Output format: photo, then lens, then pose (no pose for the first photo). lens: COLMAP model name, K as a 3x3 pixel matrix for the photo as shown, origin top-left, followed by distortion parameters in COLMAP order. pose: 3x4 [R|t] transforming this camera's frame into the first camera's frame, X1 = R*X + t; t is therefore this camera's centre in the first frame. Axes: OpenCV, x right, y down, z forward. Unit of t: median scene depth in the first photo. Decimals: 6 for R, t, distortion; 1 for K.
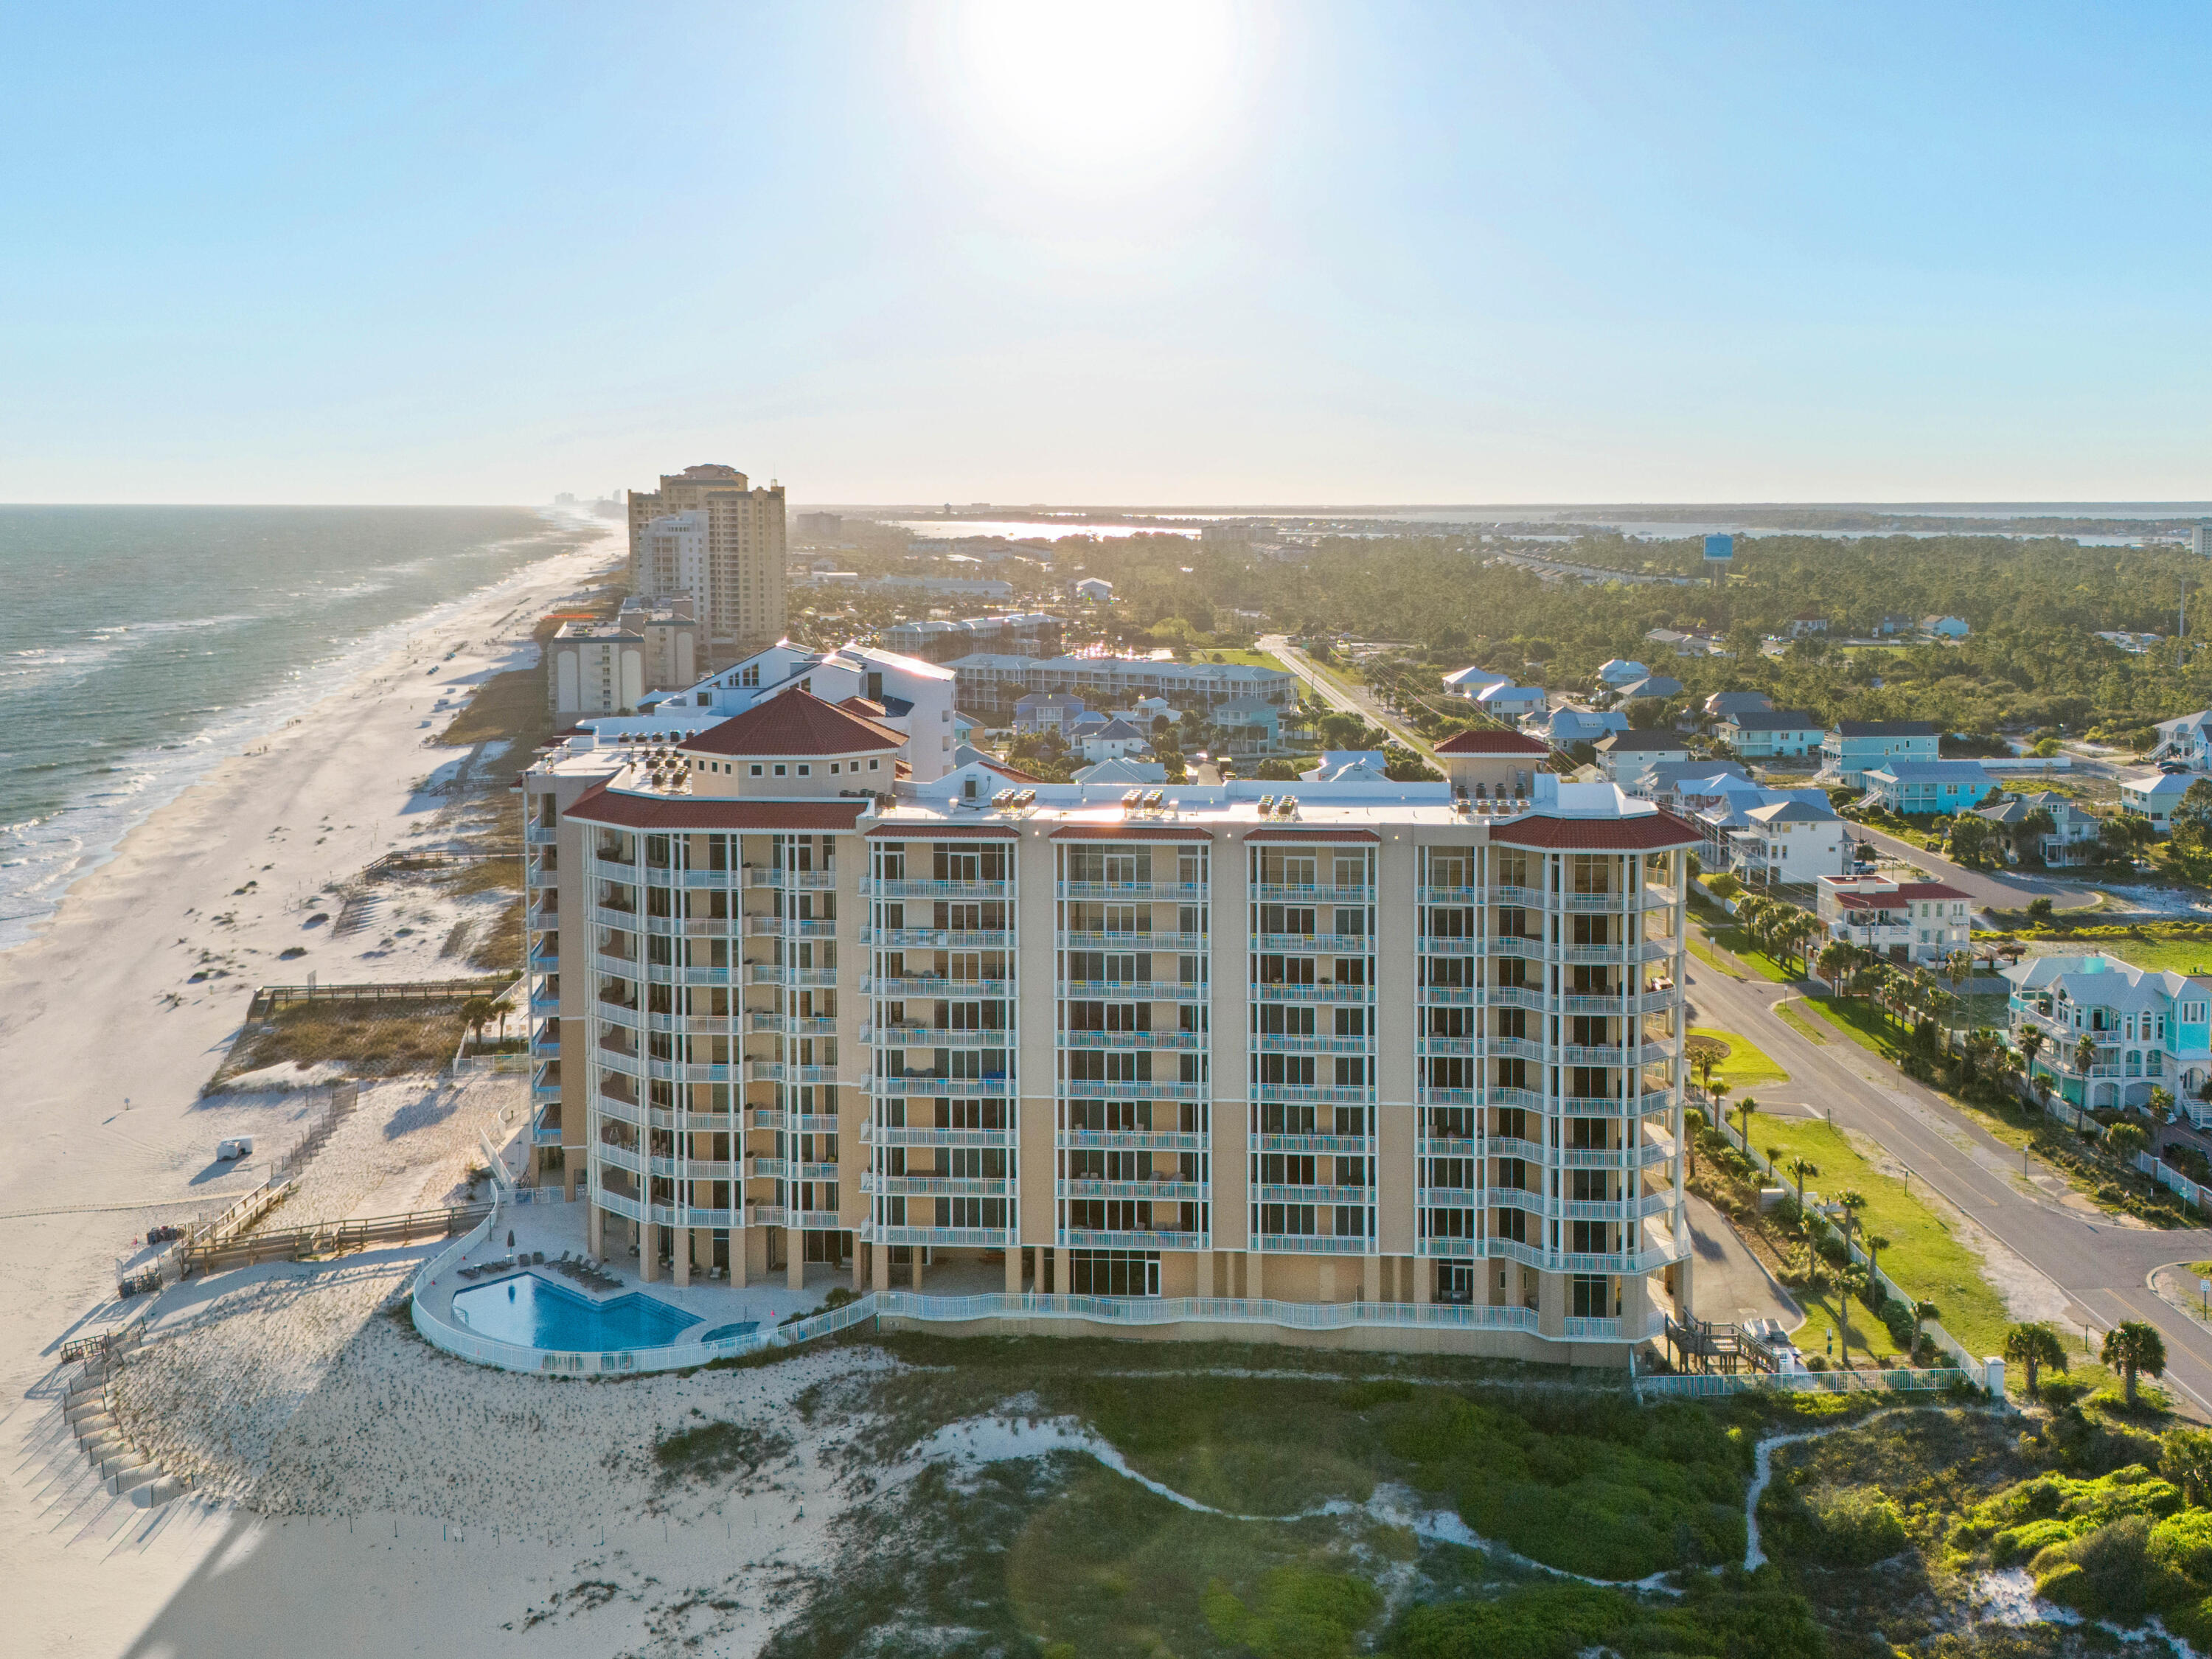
lens RADIAL K [[2273.1, 0, 1242.7], [0, 2273.1, 661.8], [0, 0, 1]] dist [0.093011, -0.171047]
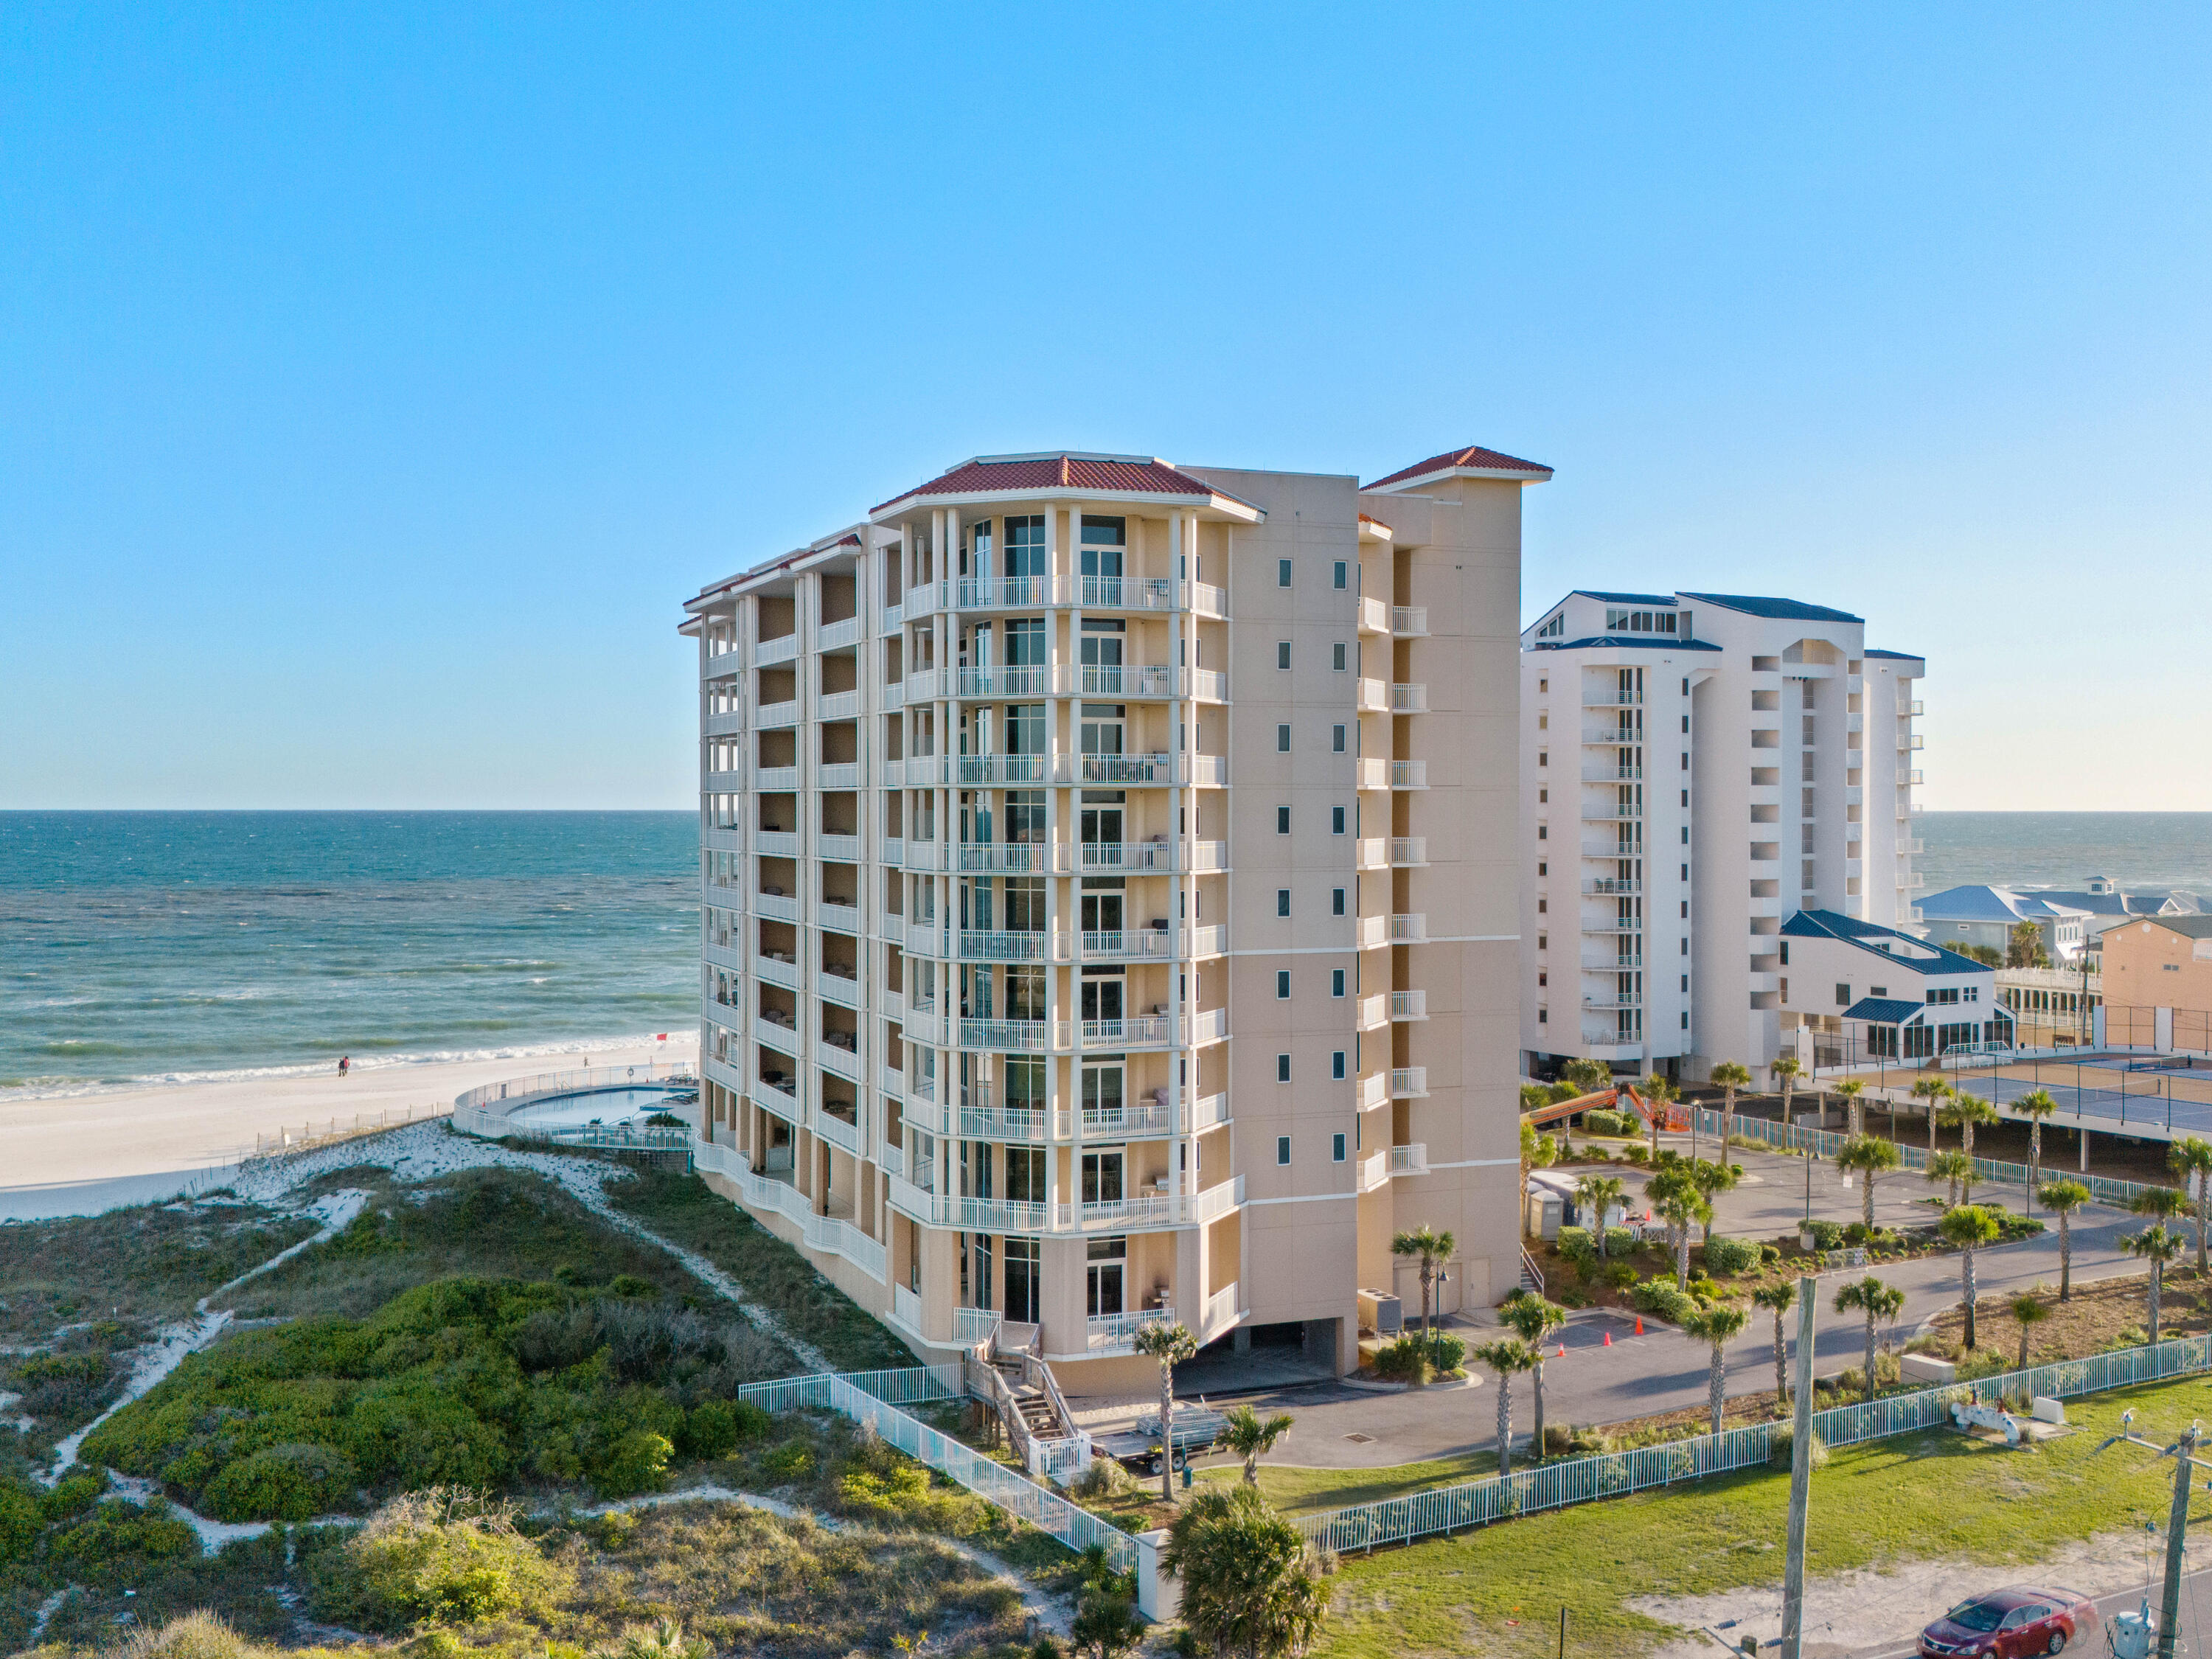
lens RADIAL K [[2222.6, 0, 1097.8], [0, 2222.6, 825.4], [0, 0, 1]] dist [0.087728, -0.127475]
pose [[0.440511, 0.009744, -0.897694, 0.678127], [-0.061939, 0.997888, -0.019562, 0.164911], [0.895608, 0.064220, 0.440185, 0.746145]]
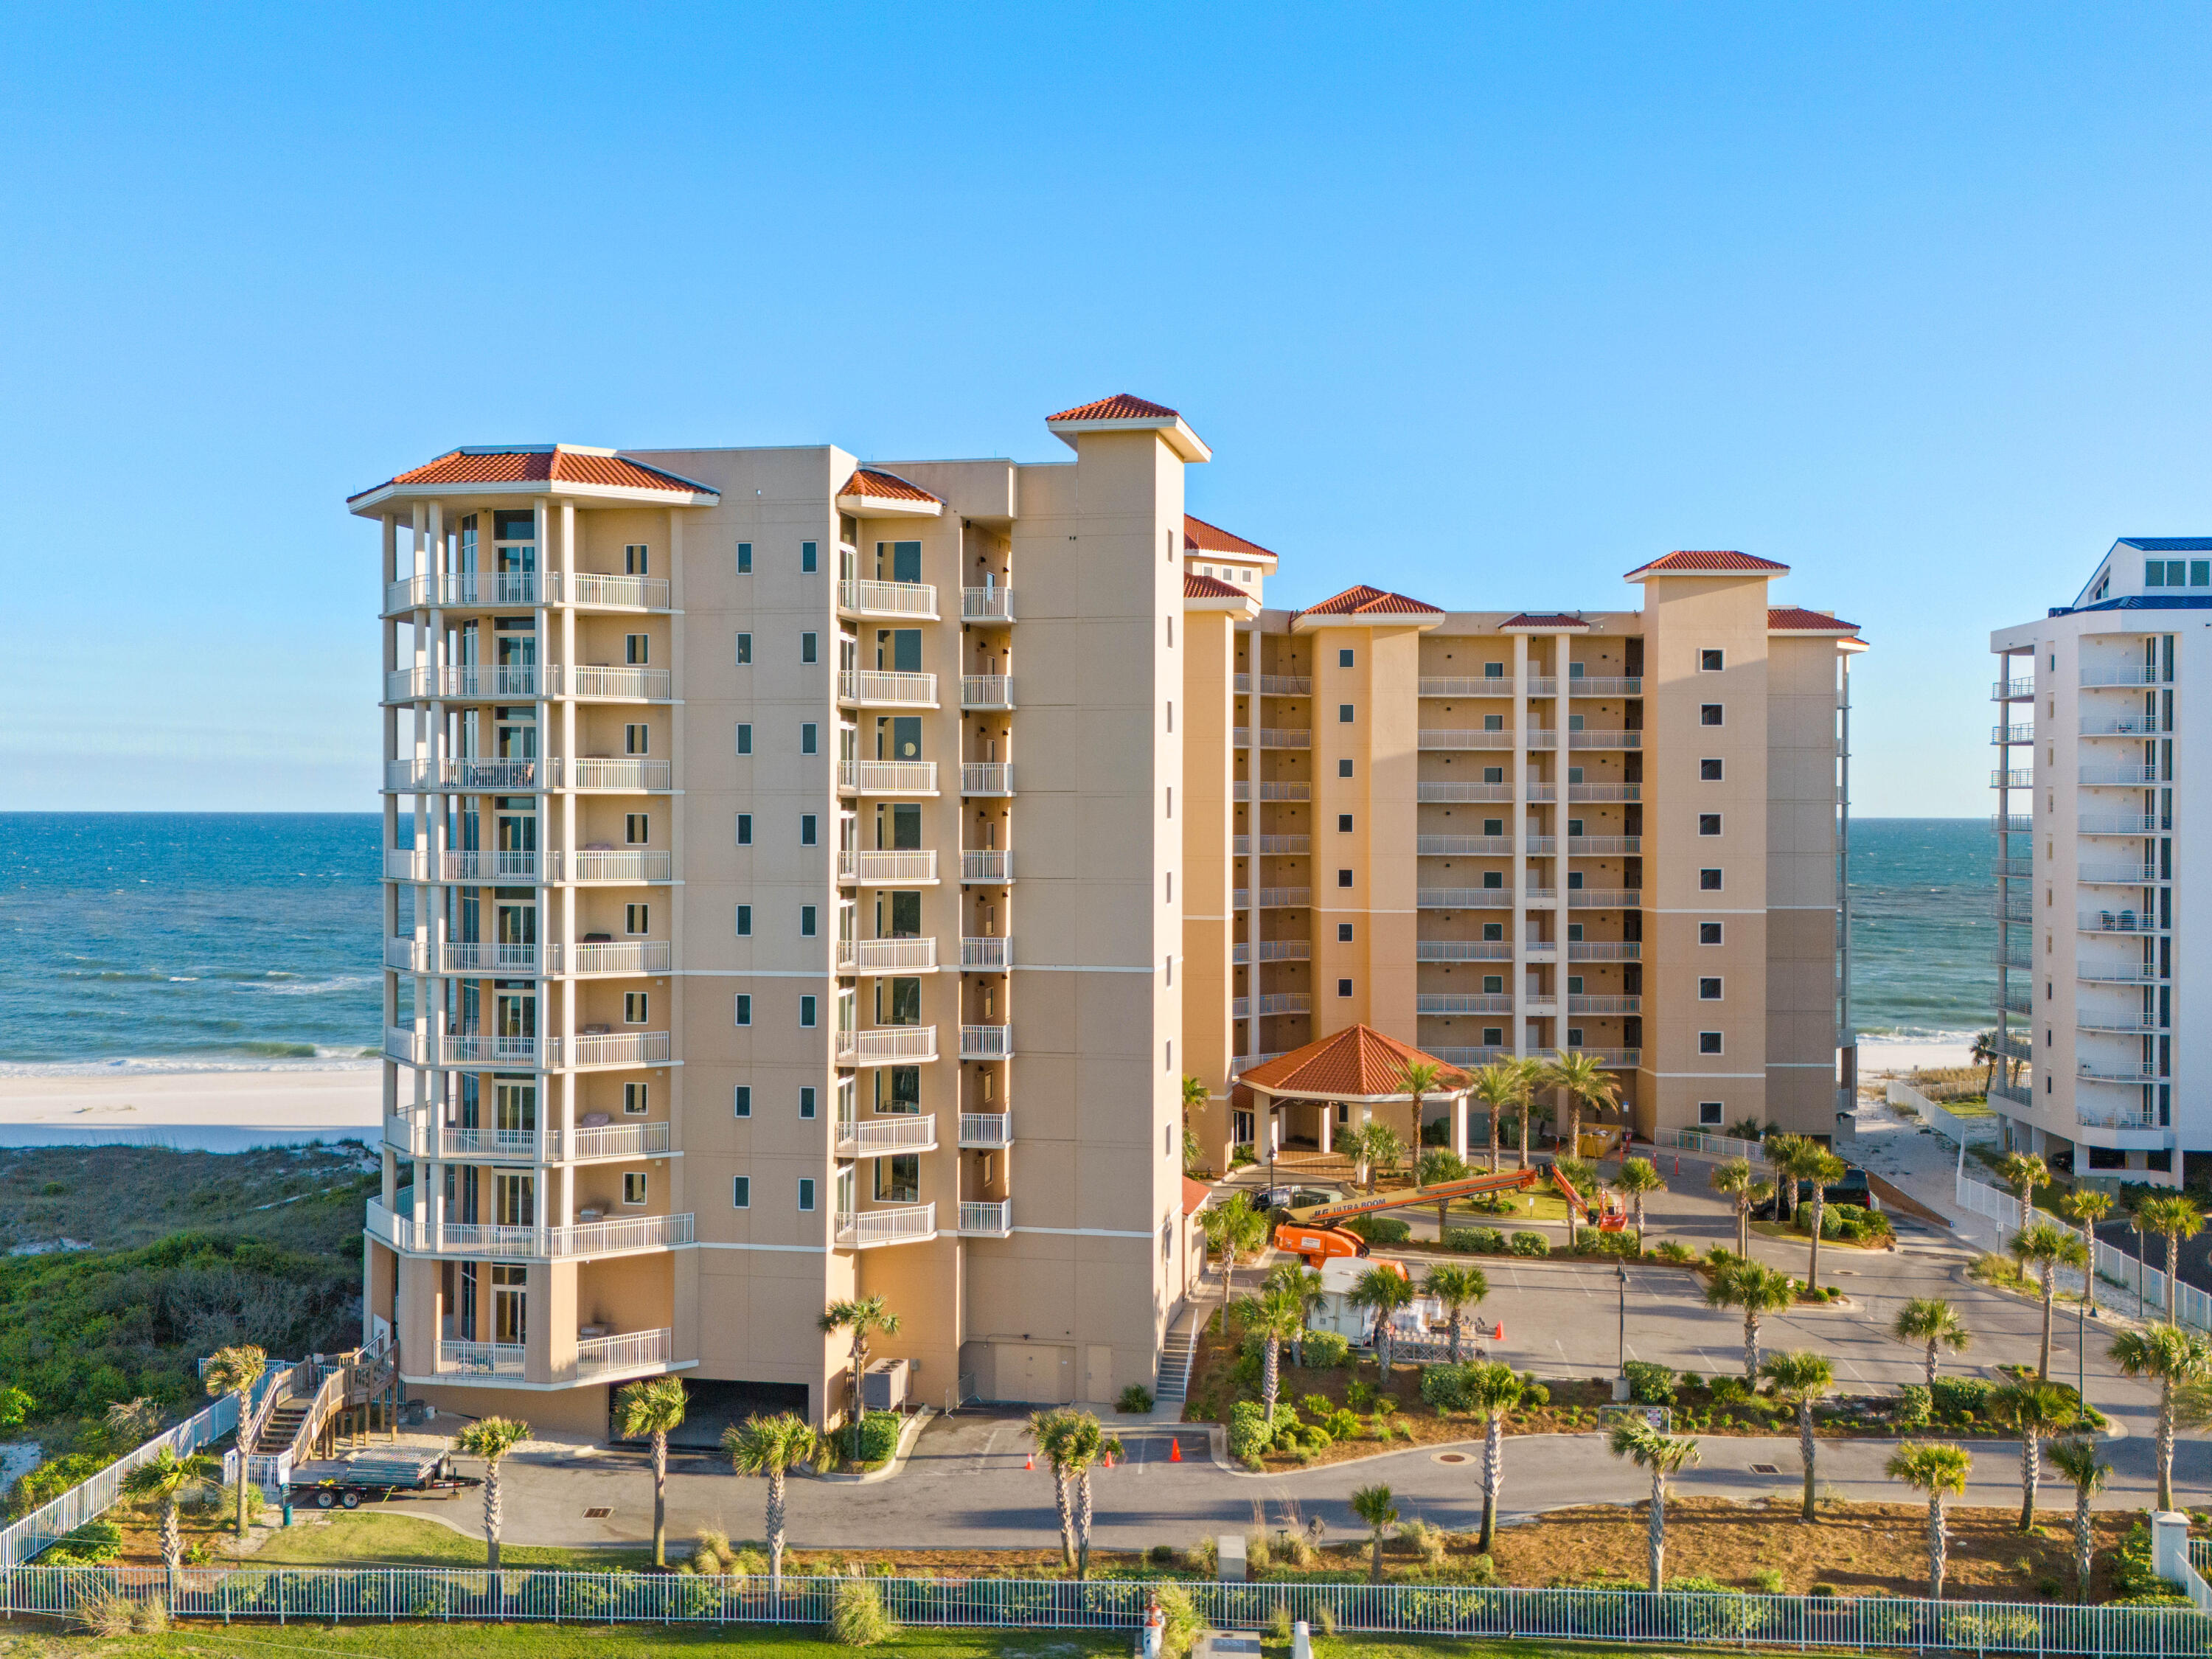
lens RADIAL K [[2189.1, 0, 1055.8], [0, 2189.1, 830.0], [0, 0, 1]] dist [0.123472, -0.282740]
pose [[-0.142575, 0.011852, -0.989713, 0.684787], [-0.071889, 0.997163, 0.022298, 0.131868], [0.987170, 0.074329, -0.141319, 1.199516]]
